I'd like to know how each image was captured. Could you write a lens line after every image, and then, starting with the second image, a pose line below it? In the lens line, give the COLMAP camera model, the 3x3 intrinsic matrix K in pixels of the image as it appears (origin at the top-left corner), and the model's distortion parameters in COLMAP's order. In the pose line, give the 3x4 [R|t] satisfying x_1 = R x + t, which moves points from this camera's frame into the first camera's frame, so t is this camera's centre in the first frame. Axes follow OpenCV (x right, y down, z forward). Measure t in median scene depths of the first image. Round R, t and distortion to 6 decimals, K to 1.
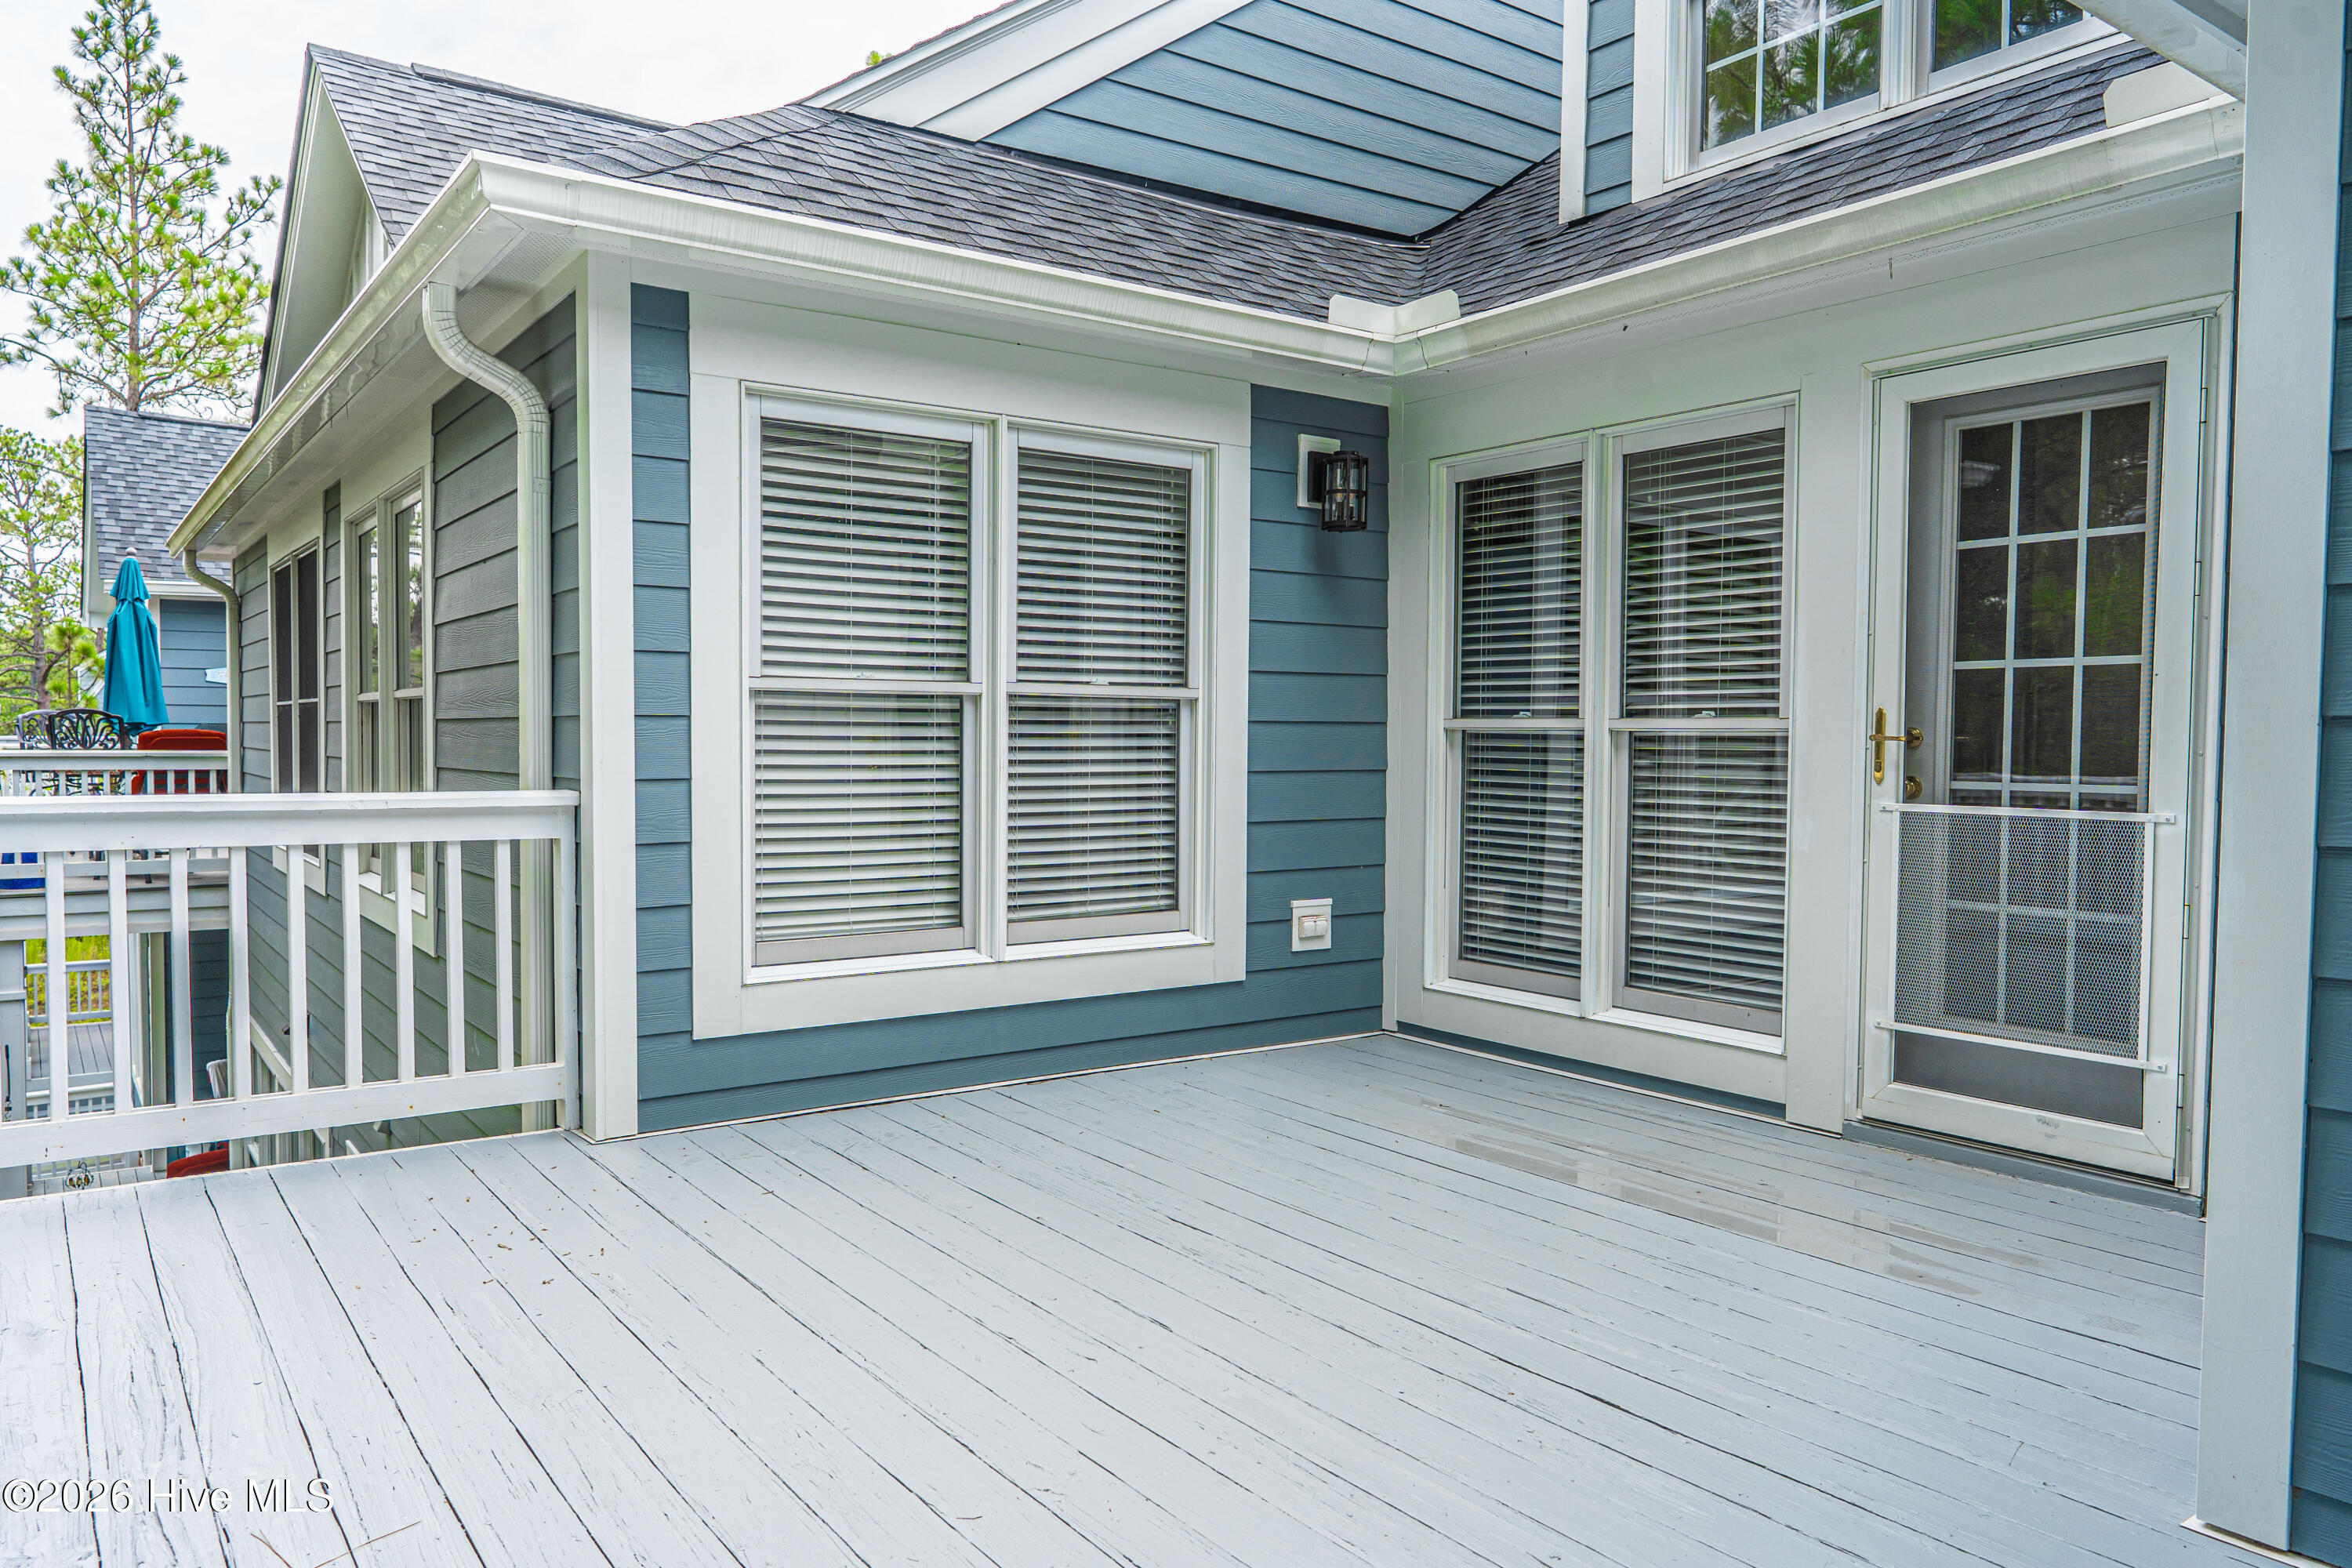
lens RADIAL K [[1590.0, 0, 1156.4], [0, 1590.0, 783.1], [0, 0, 1]] dist [-0.005588, 0.005199]
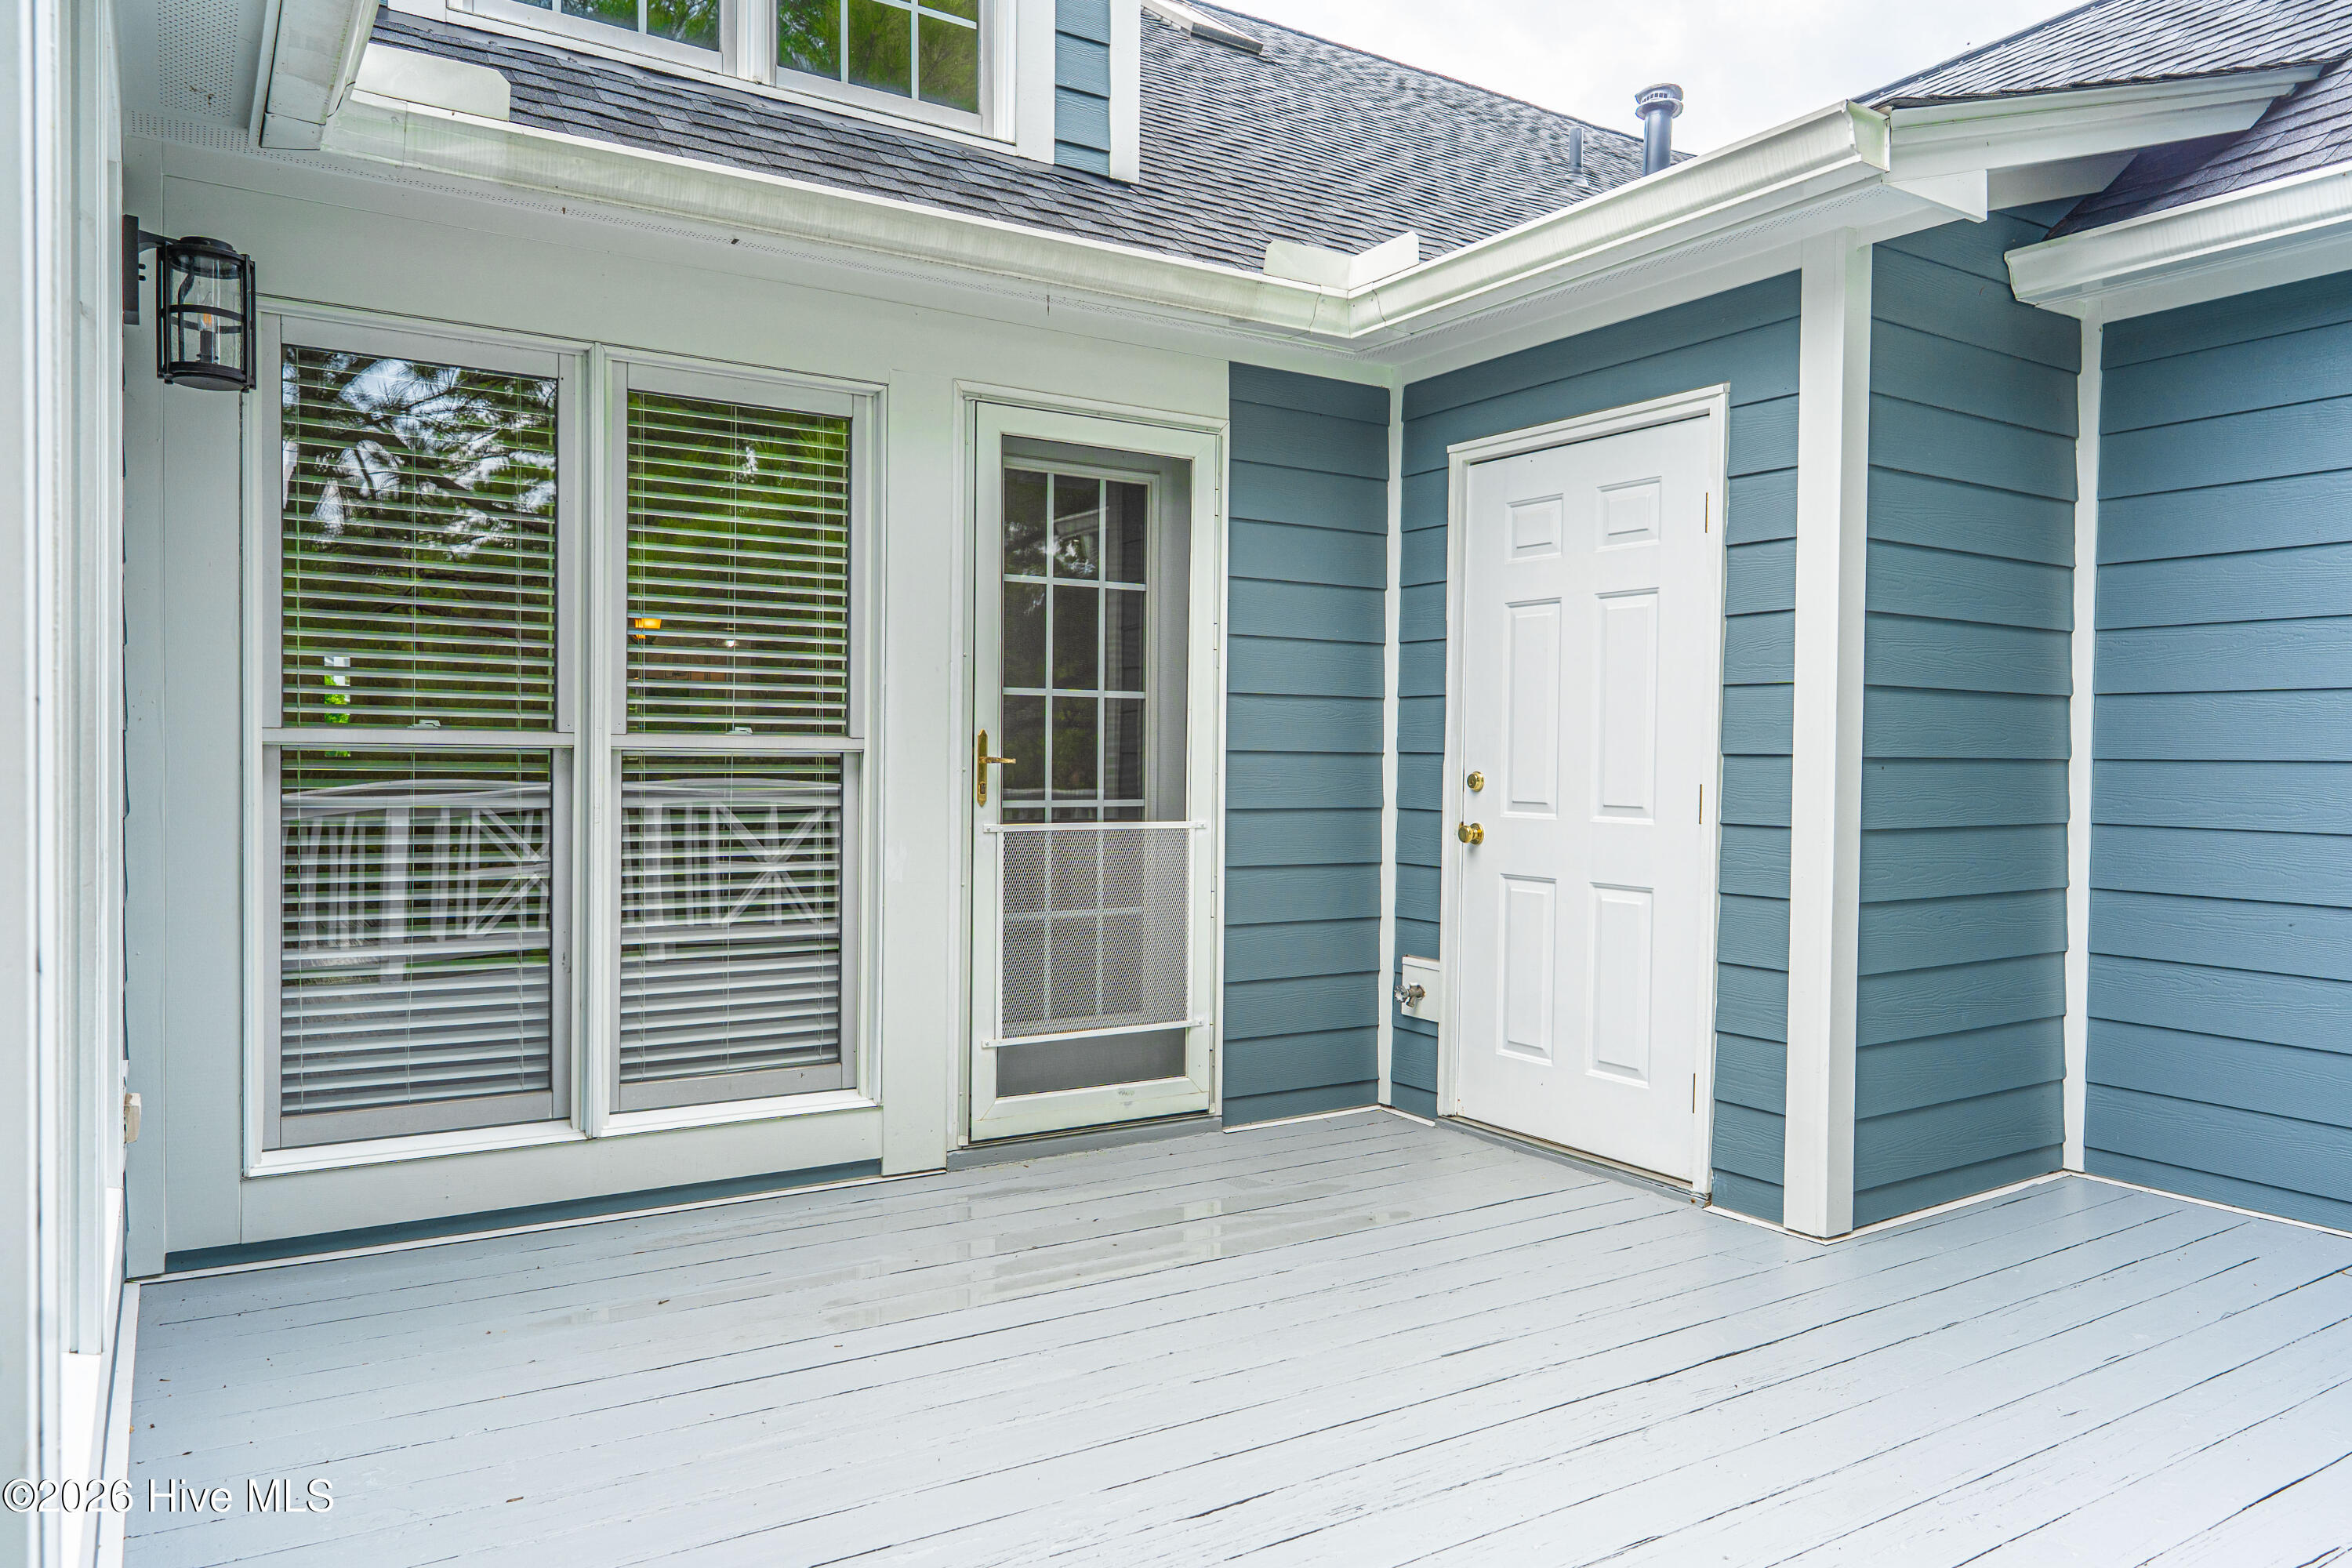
lens RADIAL K [[1590.0, 0, 1160.0], [0, 1590.0, 773.4], [0, 0, 1]] dist [-0.005588, 0.005199]
pose [[0.053395, -0.016222, 0.998442, -0.552358], [0.021205, 0.999661, 0.015108, -0.033443], [-0.998348, 0.020366, 0.053721, 0.851184]]
